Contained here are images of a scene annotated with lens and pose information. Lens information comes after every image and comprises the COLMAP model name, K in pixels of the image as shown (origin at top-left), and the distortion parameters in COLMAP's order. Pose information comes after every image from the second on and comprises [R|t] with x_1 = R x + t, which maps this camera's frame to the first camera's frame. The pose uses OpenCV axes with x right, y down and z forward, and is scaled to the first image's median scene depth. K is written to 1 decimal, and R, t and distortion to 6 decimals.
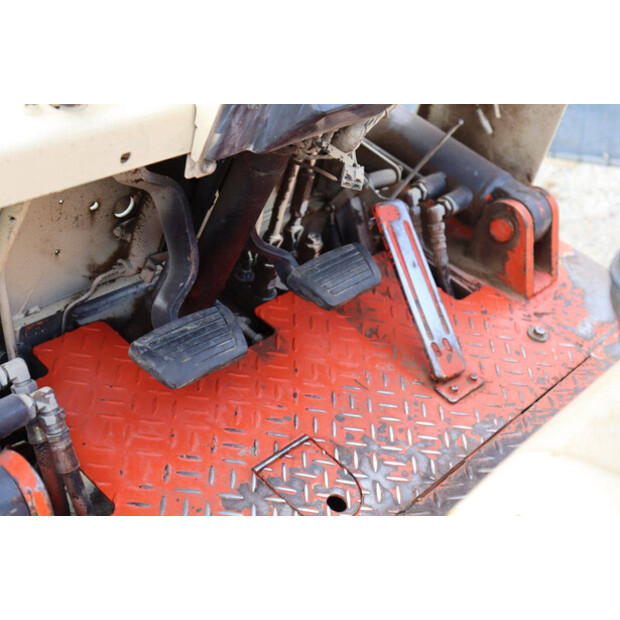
lens RADIAL K [[823.5, 0, 310.0], [0, 823.5, 310.0], [0, 0, 1]] dist [-0.001008, 0.077592]
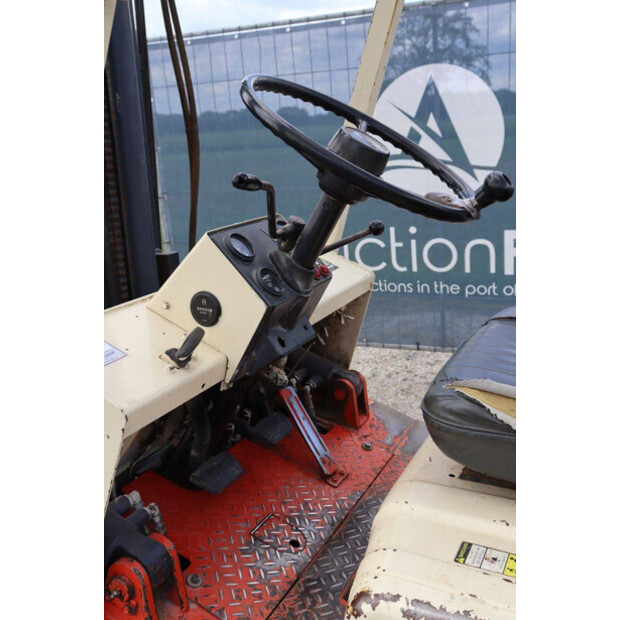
lens RADIAL K [[646.7, 0, 310.0], [0, 646.7, 310.0], [0, 0, 1]] dist [-0.090156, 0.039555]
pose [[0.956996, -0.082575, 0.278099, -0.277875], [0.143094, 0.968263, -0.204915, 0.011240], [-0.252352, 0.235897, 0.938441, -0.514268]]
